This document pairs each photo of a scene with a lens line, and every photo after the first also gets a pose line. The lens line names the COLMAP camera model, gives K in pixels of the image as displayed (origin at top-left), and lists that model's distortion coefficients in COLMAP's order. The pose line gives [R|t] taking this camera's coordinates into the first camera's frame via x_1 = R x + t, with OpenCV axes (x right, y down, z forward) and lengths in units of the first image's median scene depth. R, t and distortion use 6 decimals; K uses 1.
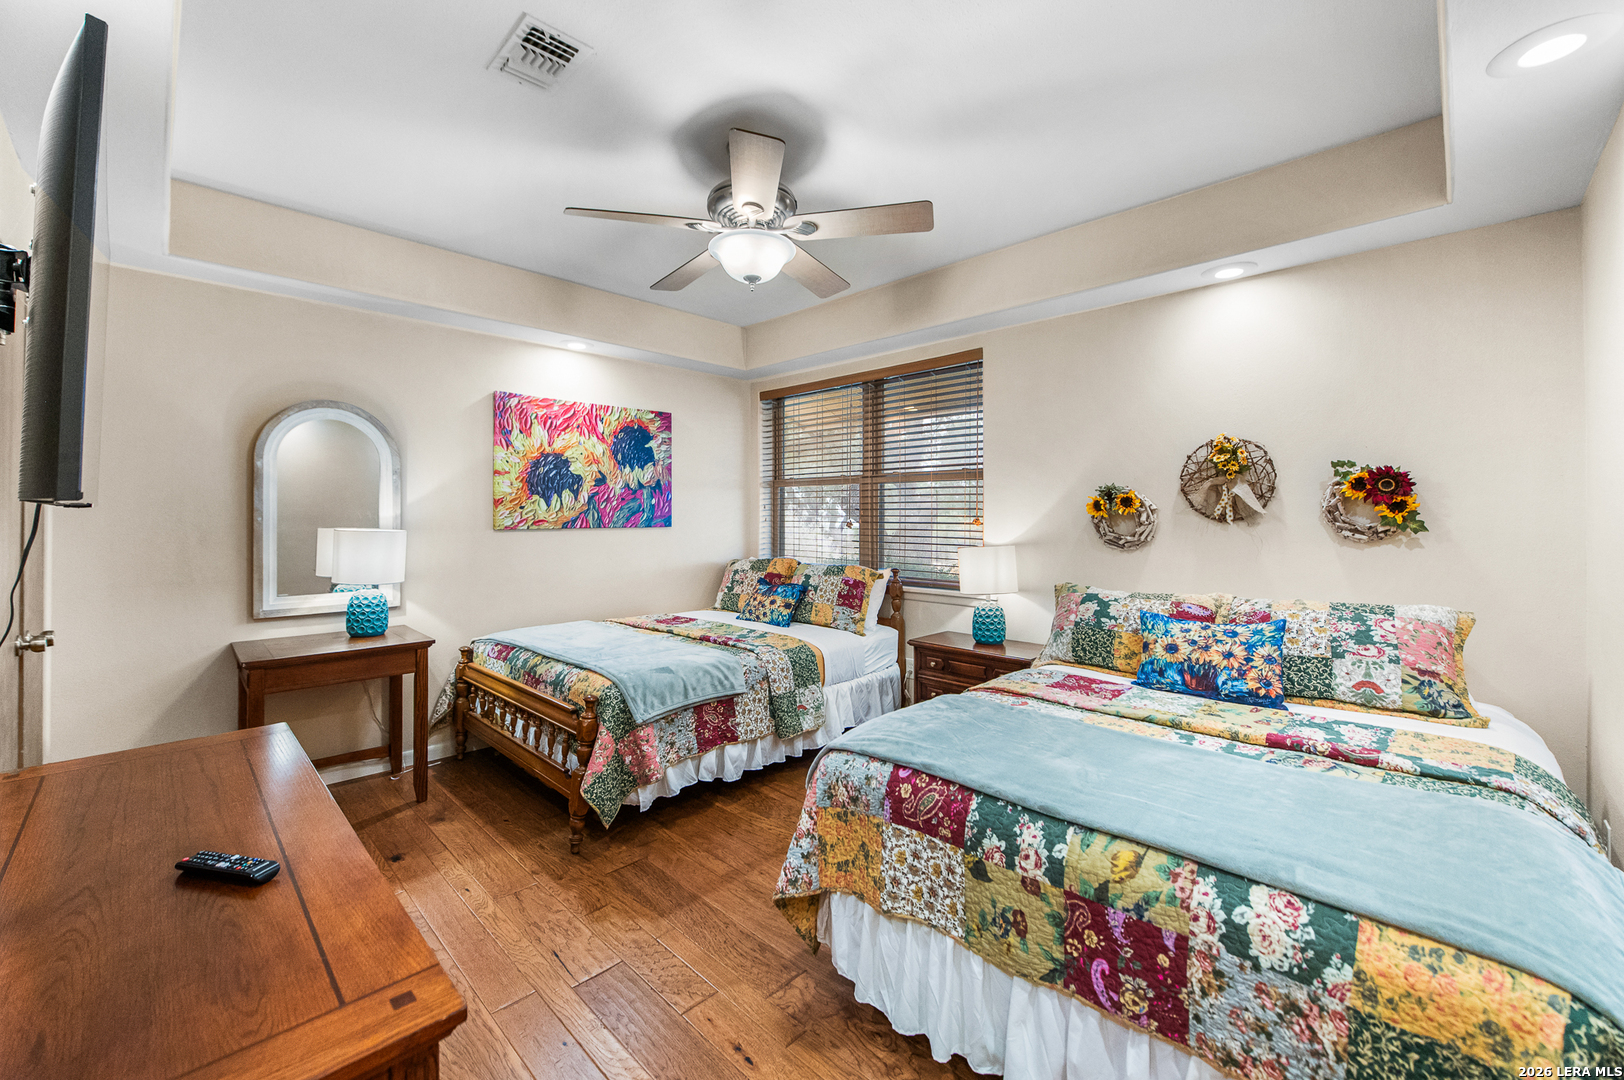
lens RADIAL K [[654.4, 0, 751.4], [0, 654.4, 520.4], [0, 0, 1]] dist [-0.020691, -0.000124]
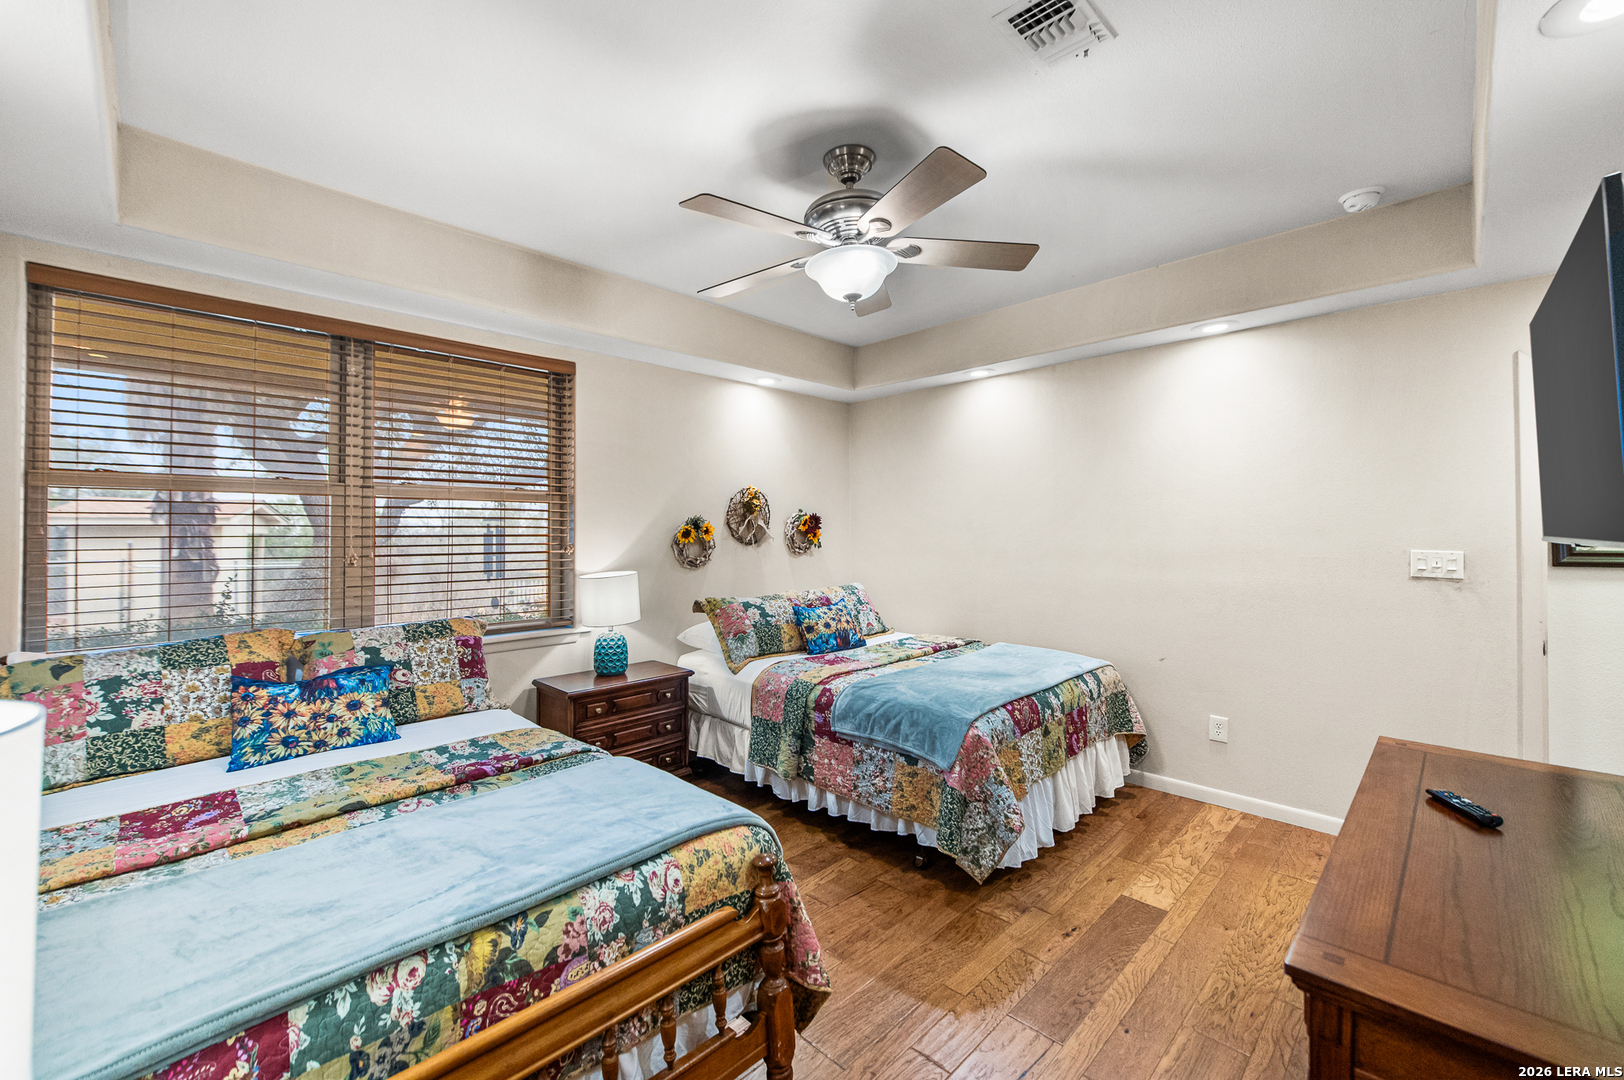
lens RADIAL K [[668.6, 0, 814.9], [0, 668.6, 548.2], [0, 0, 1]] dist [0.000027, 0.000141]
pose [[-0.056425, -0.022519, 0.998153, -0.775349], [0.013651, 0.999635, 0.023324, -0.022880], [-0.998314, 0.014941, -0.056097, 0.895433]]
